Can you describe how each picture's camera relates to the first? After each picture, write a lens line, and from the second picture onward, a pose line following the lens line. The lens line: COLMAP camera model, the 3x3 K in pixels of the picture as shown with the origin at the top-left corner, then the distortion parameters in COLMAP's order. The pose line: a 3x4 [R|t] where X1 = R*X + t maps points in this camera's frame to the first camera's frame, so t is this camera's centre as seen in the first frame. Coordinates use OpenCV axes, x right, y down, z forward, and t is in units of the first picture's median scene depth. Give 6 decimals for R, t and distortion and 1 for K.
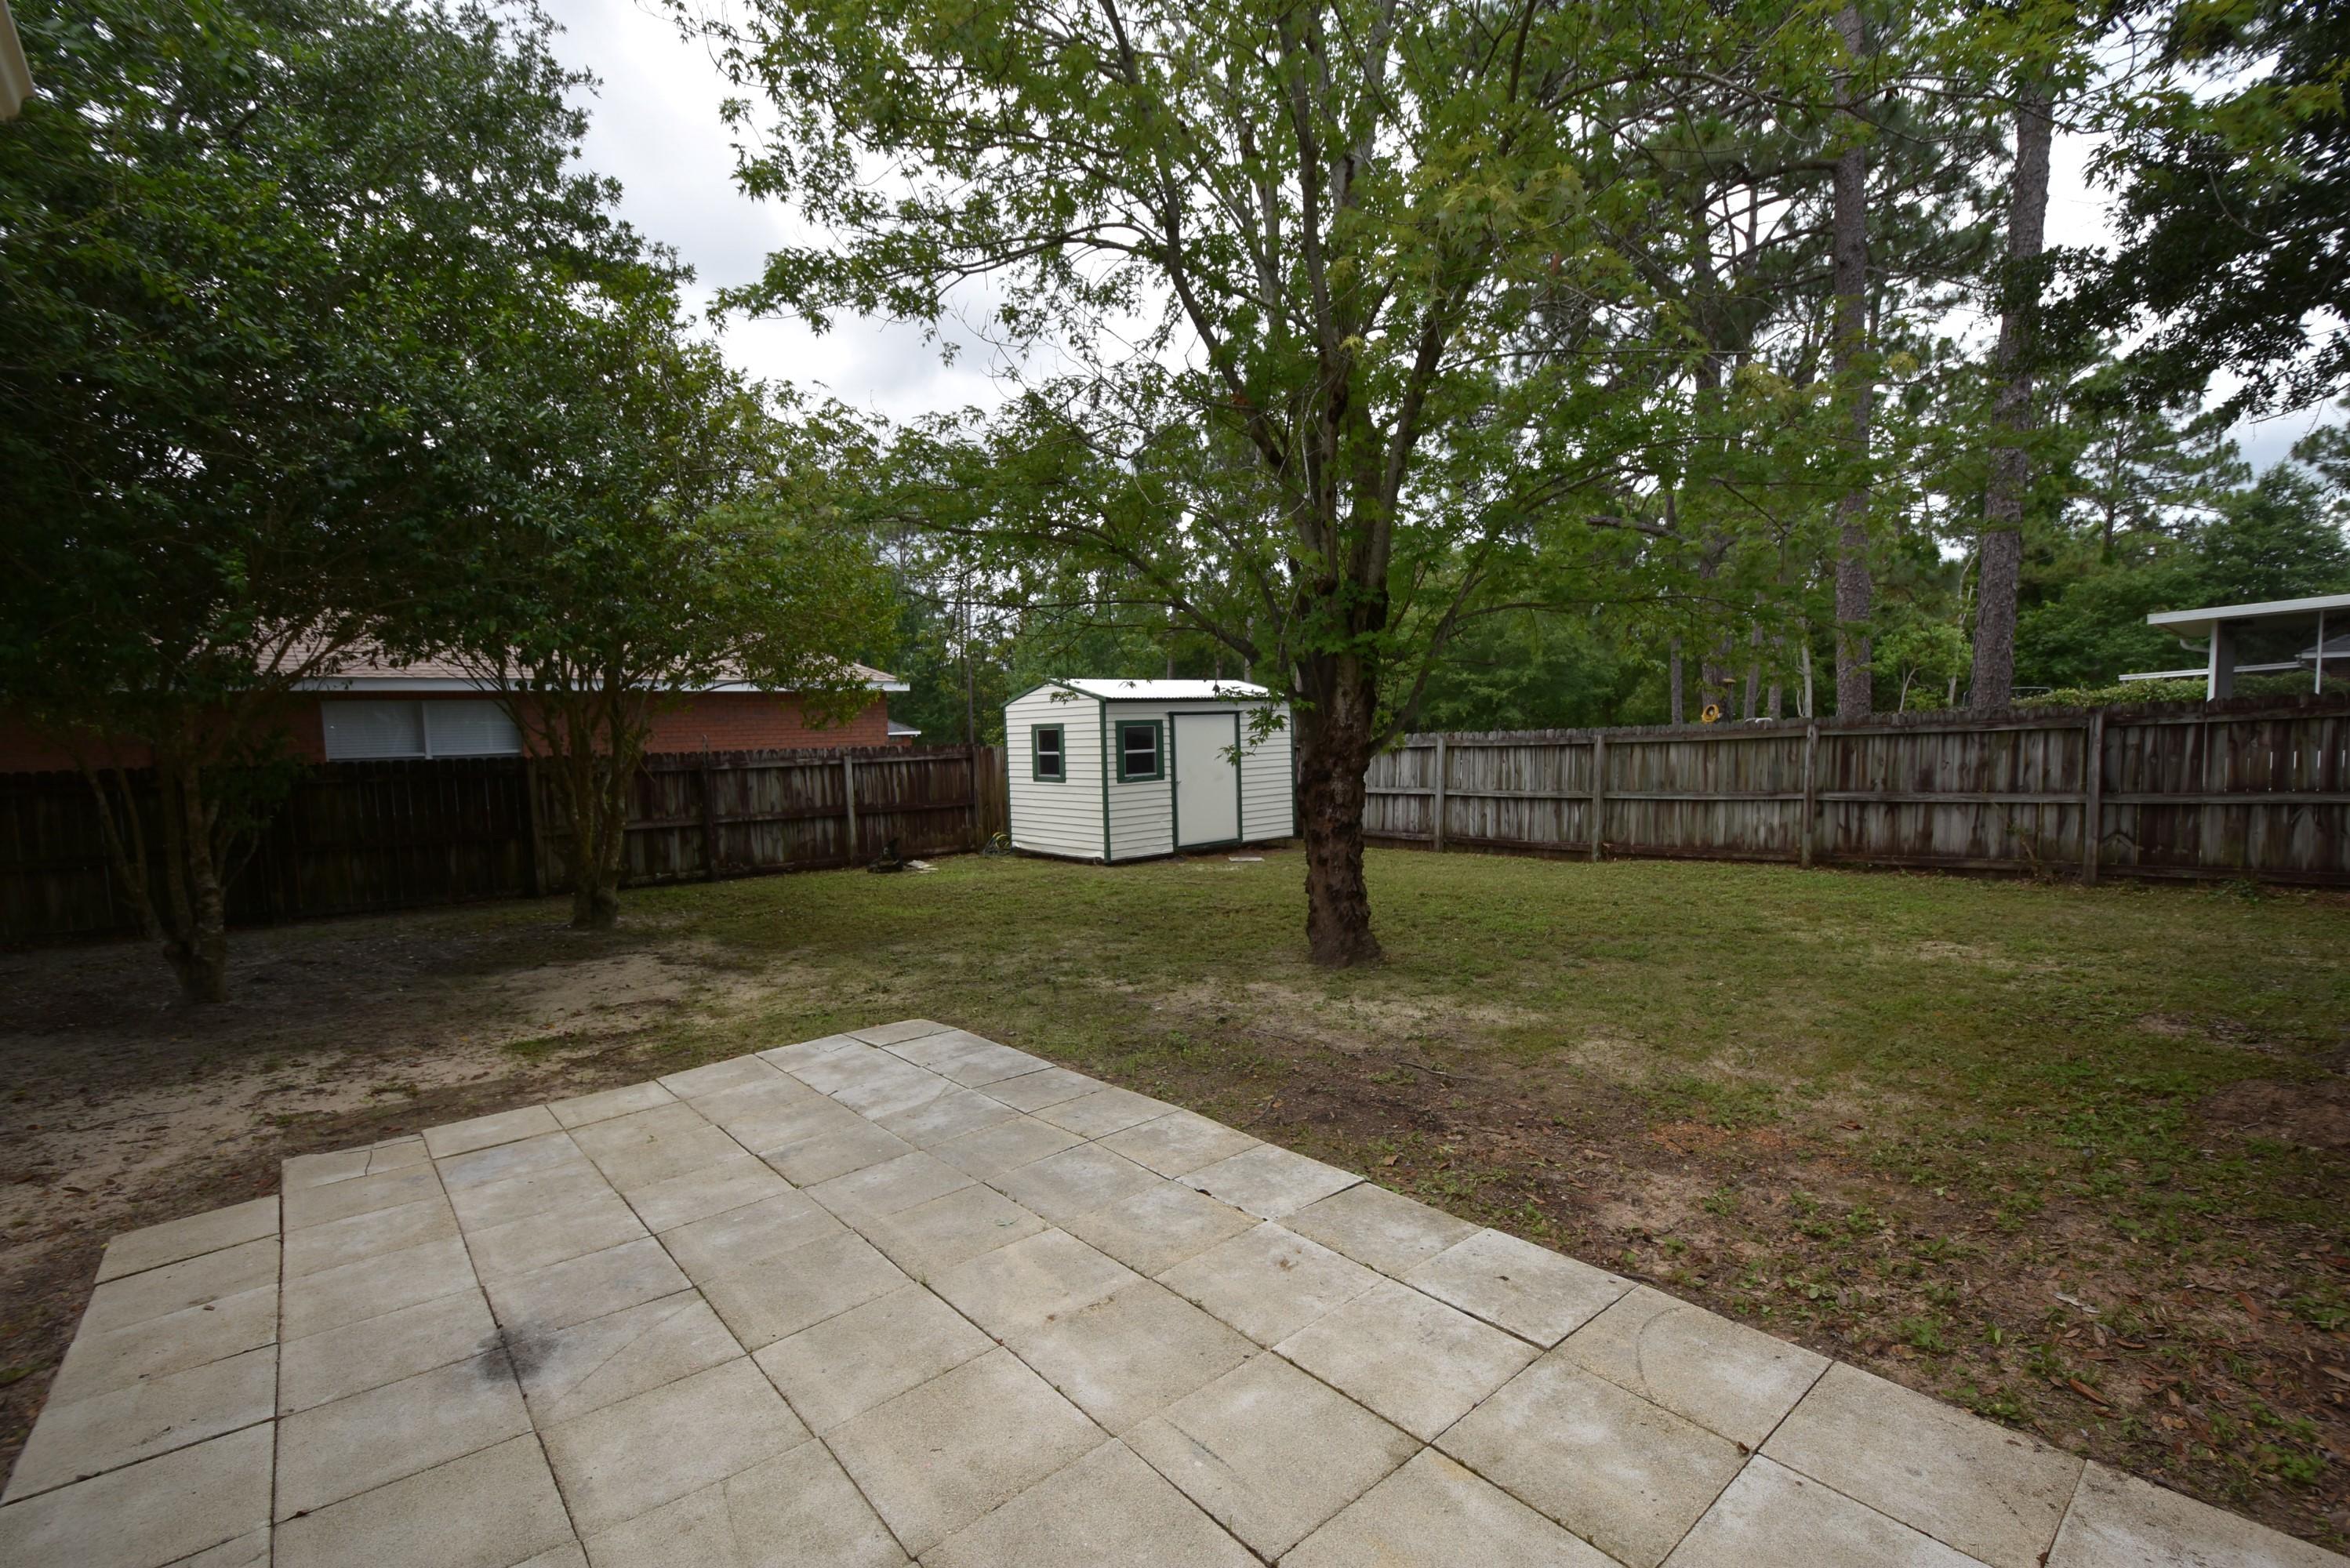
lens RADIAL K [[1021.5, 0, 1162.4], [0, 1021.5, 787.0], [0, 0, 1]] dist [-0.005050, -0.005067]
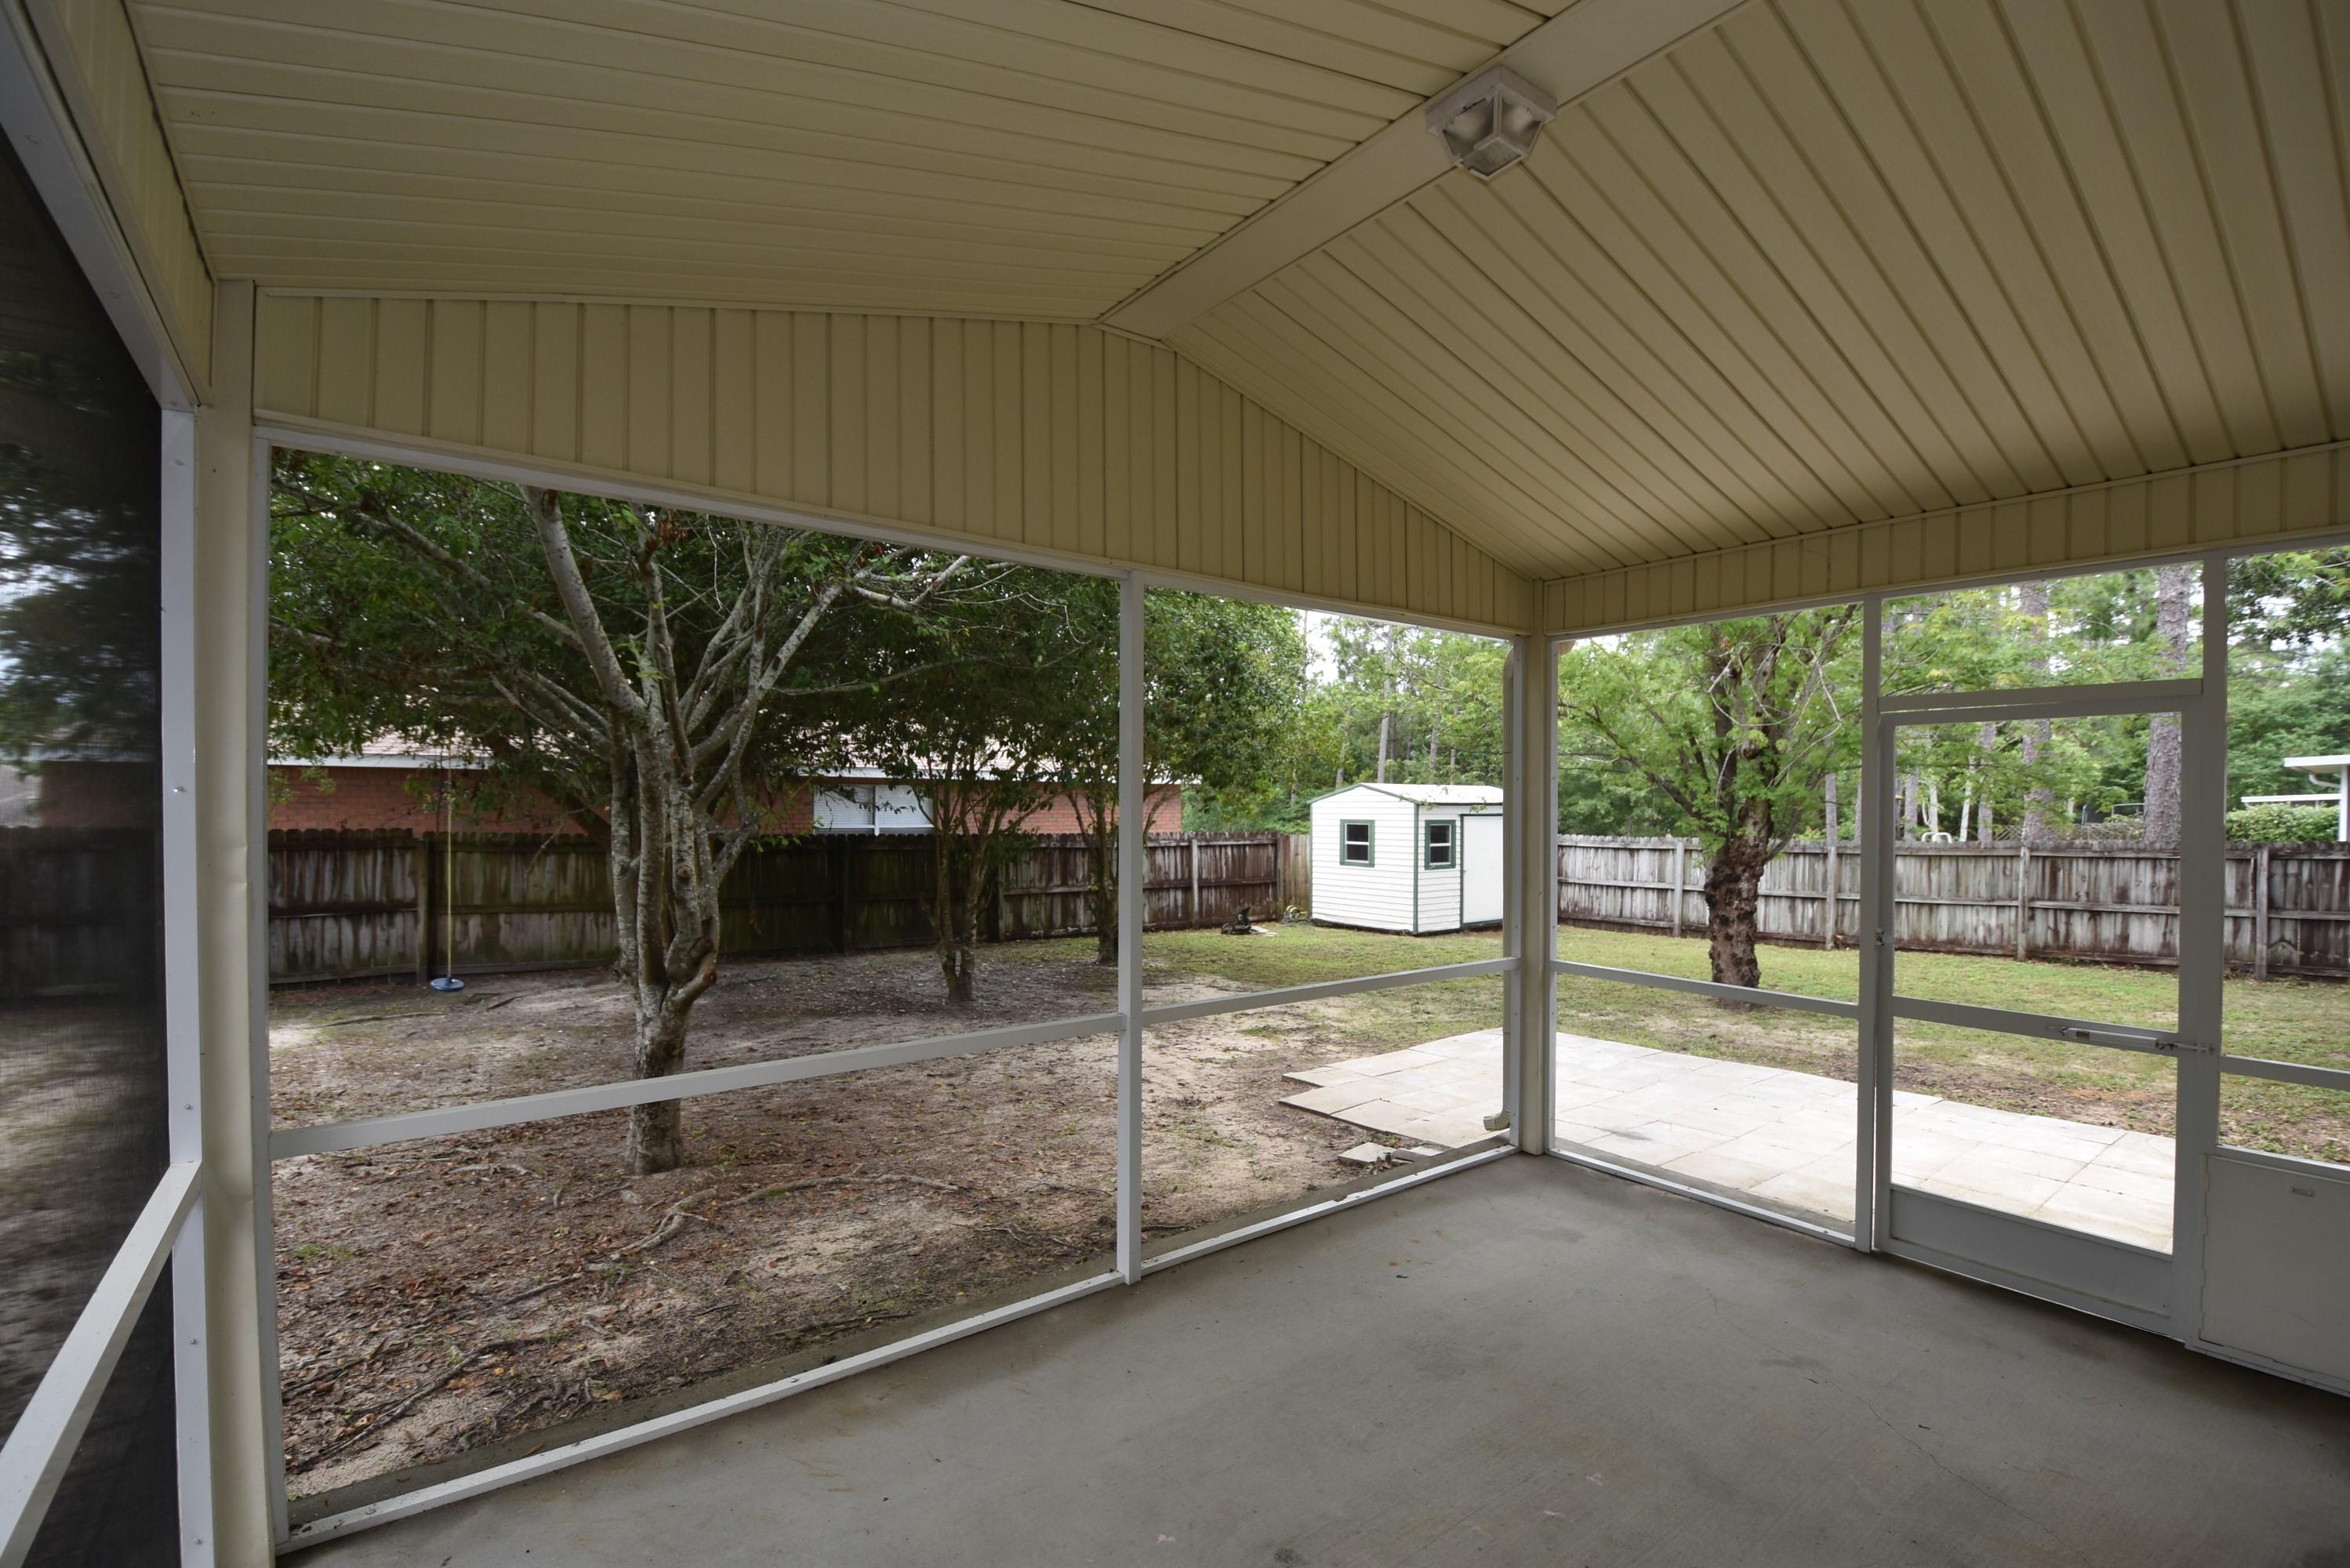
lens RADIAL K [[1021.5, 0, 1176.0], [0, 1021.5, 794.5], [0, 0, 1]] dist [-0.005050, -0.005067]
pose [[0.998193, 0.035610, -0.048403, -0.333350], [-0.038820, 0.996991, -0.067100, -0.000377], [0.045868, 0.068858, 0.996571, -0.292401]]
